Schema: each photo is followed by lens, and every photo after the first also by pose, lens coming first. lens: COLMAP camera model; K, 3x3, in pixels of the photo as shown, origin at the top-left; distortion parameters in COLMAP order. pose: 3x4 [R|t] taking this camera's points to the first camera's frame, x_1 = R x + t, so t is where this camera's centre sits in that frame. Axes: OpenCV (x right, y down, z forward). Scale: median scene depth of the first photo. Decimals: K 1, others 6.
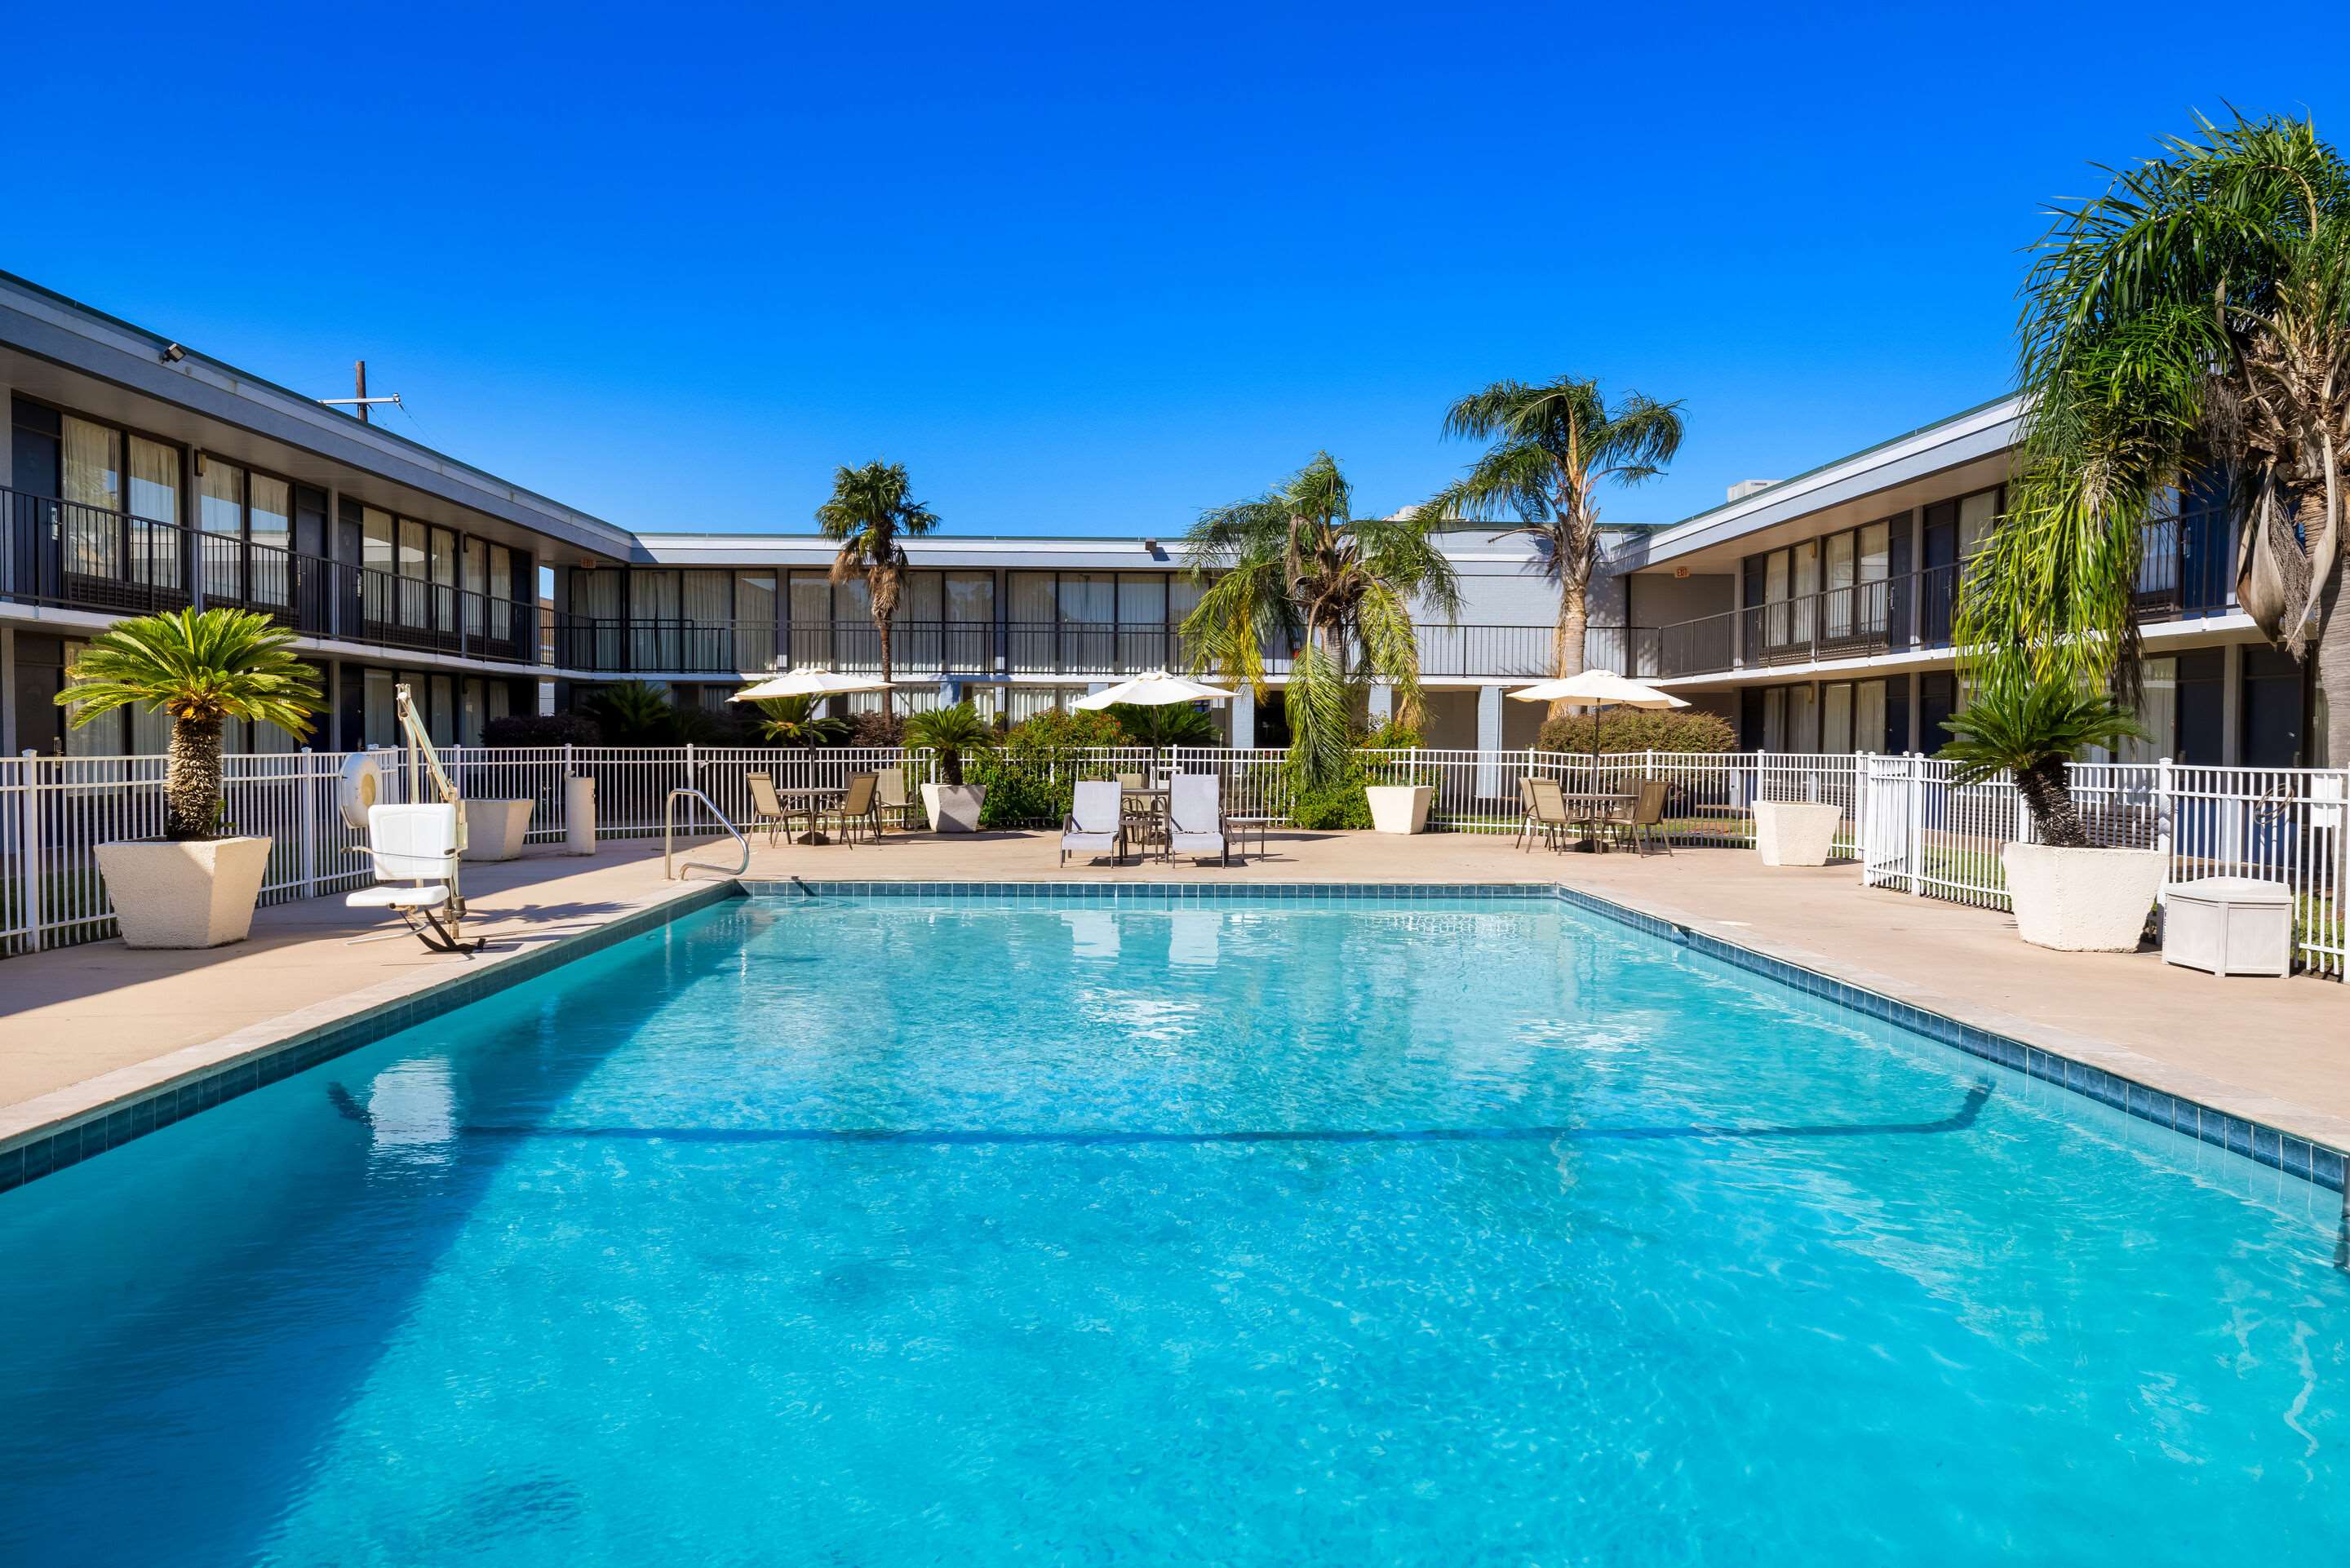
lens RADIAL K [[1694.7, 0, 1175.0], [0, 1694.7, 784.0], [0, 0, 1]] dist [-0.000585, -0.000508]
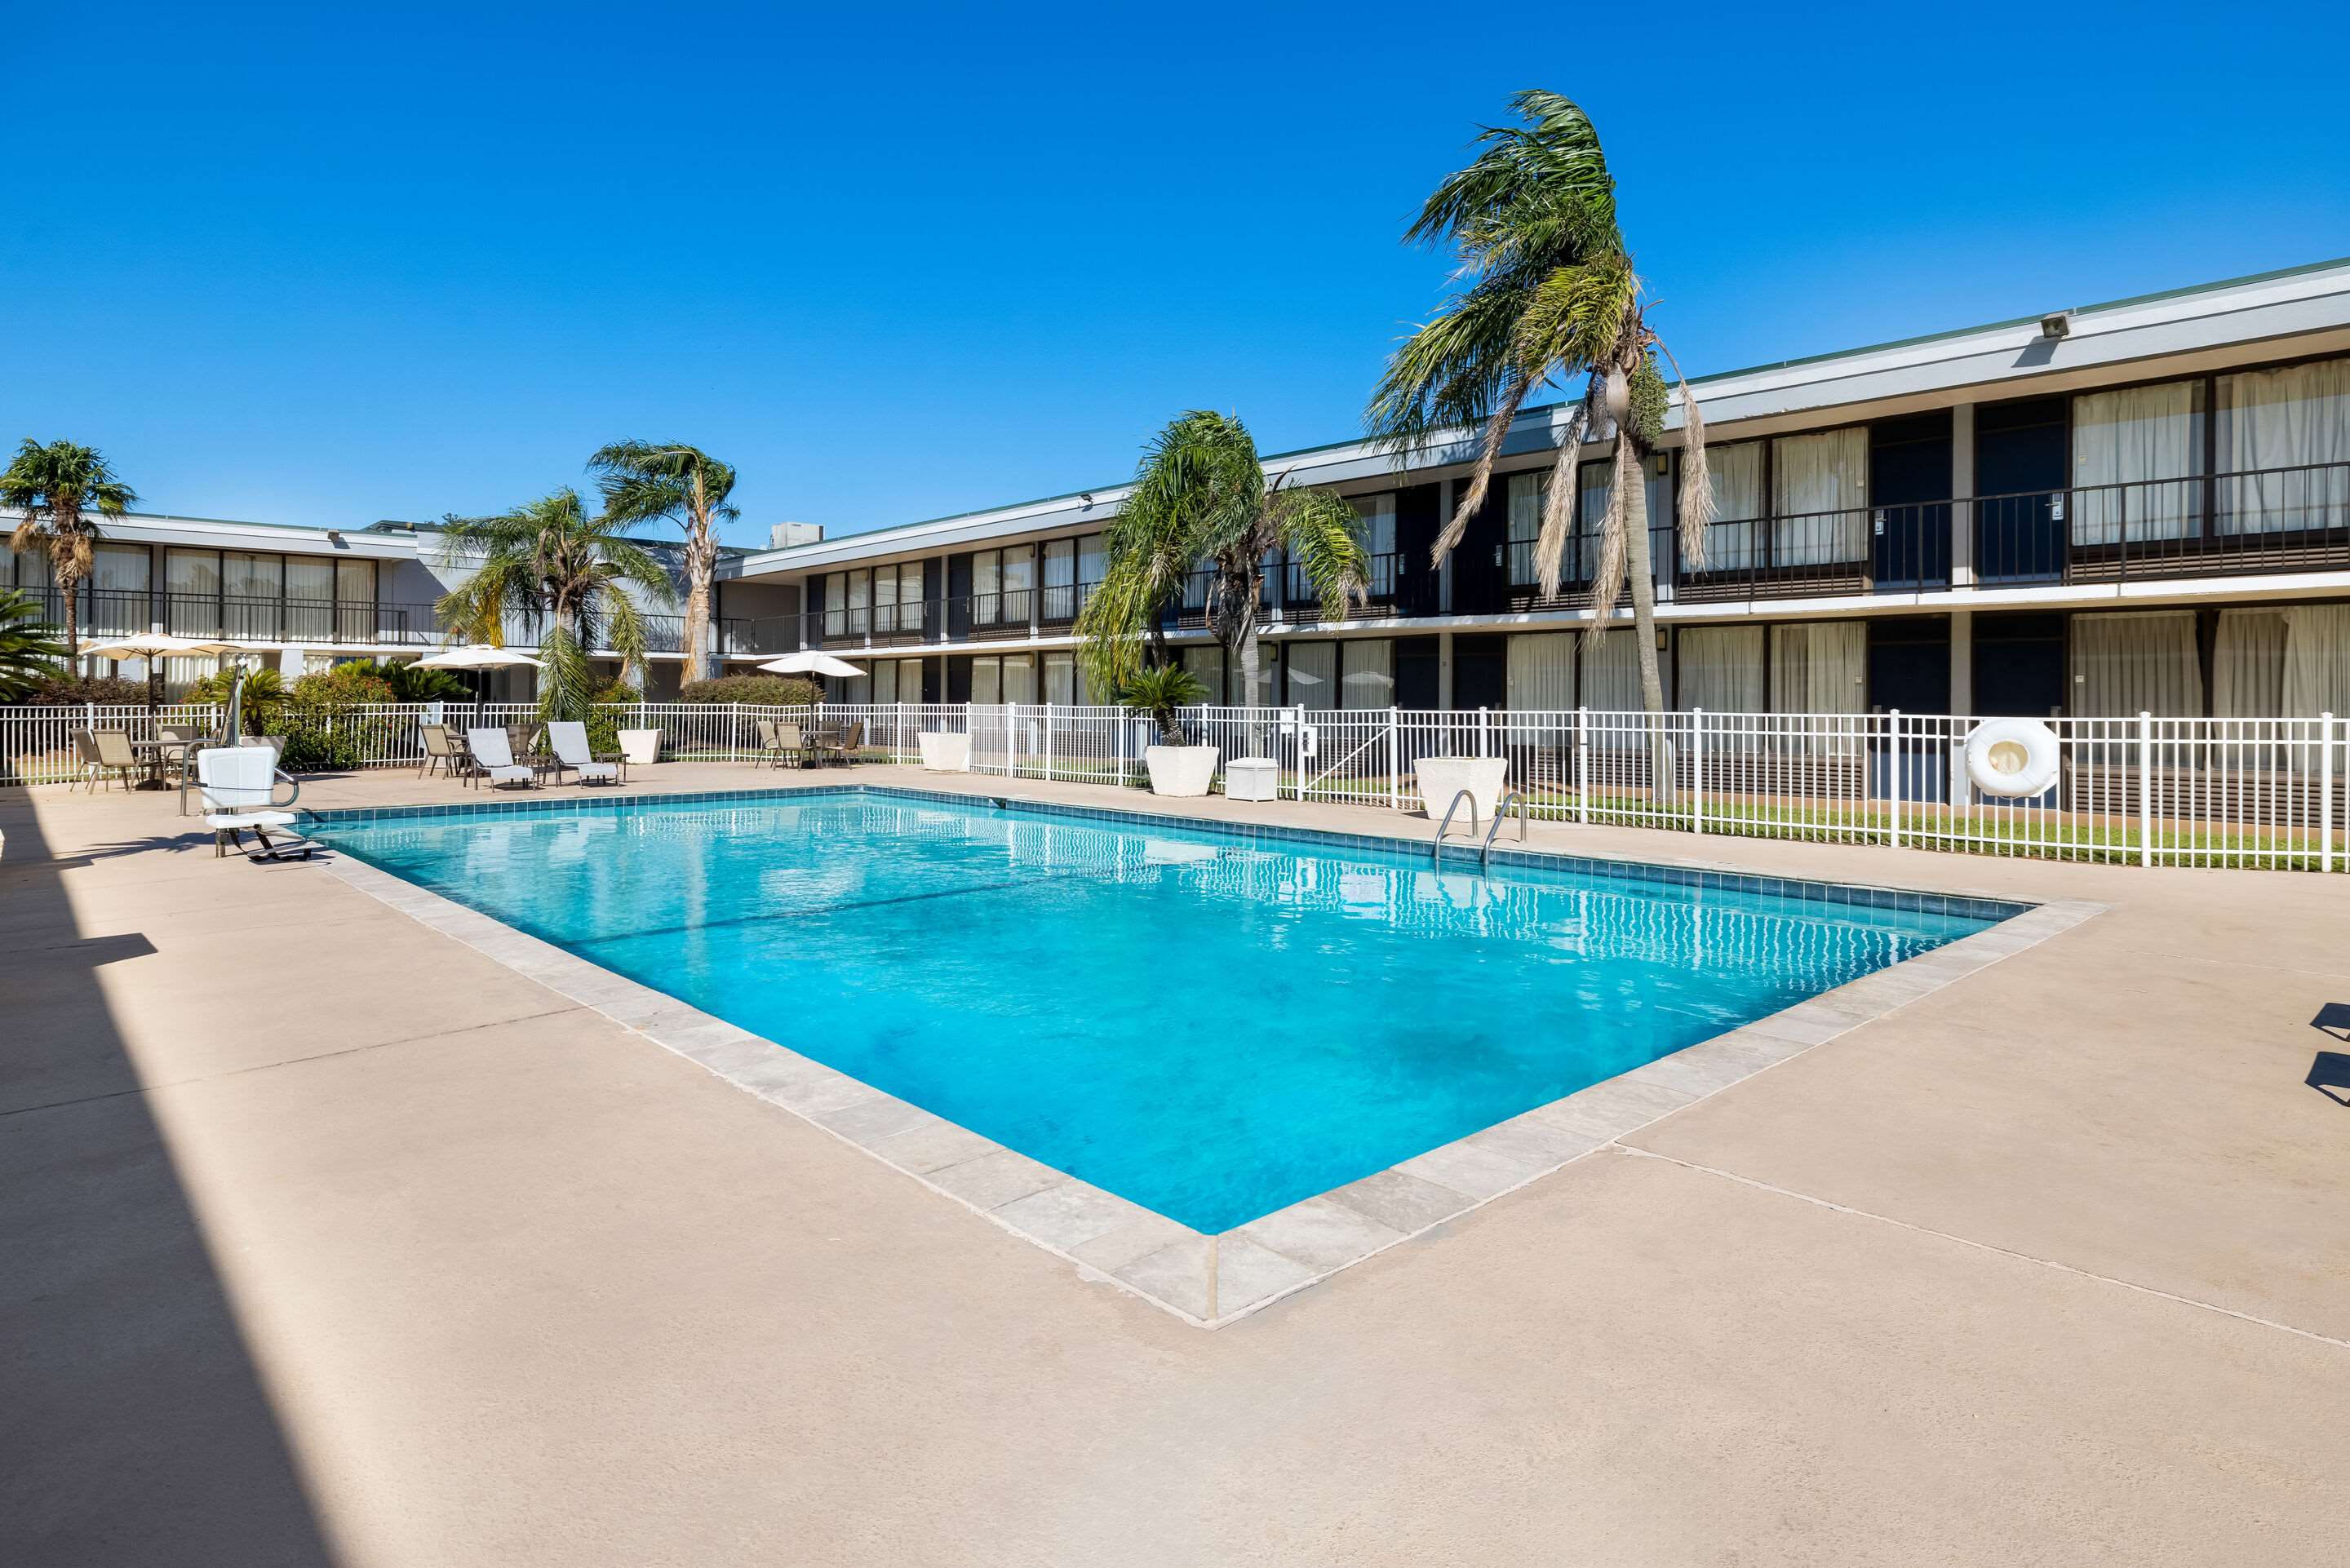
lens RADIAL K [[1241.7, 0, 1176.8], [0, 1241.7, 701.9], [0, 0, 1]] dist [-0.023843, -0.000355]
pose [[0.741653, -0.005132, 0.670764, -0.206024], [0.020067, 0.999693, -0.014539, 0.001858], [-0.670484, 0.024243, 0.741528, -0.052089]]
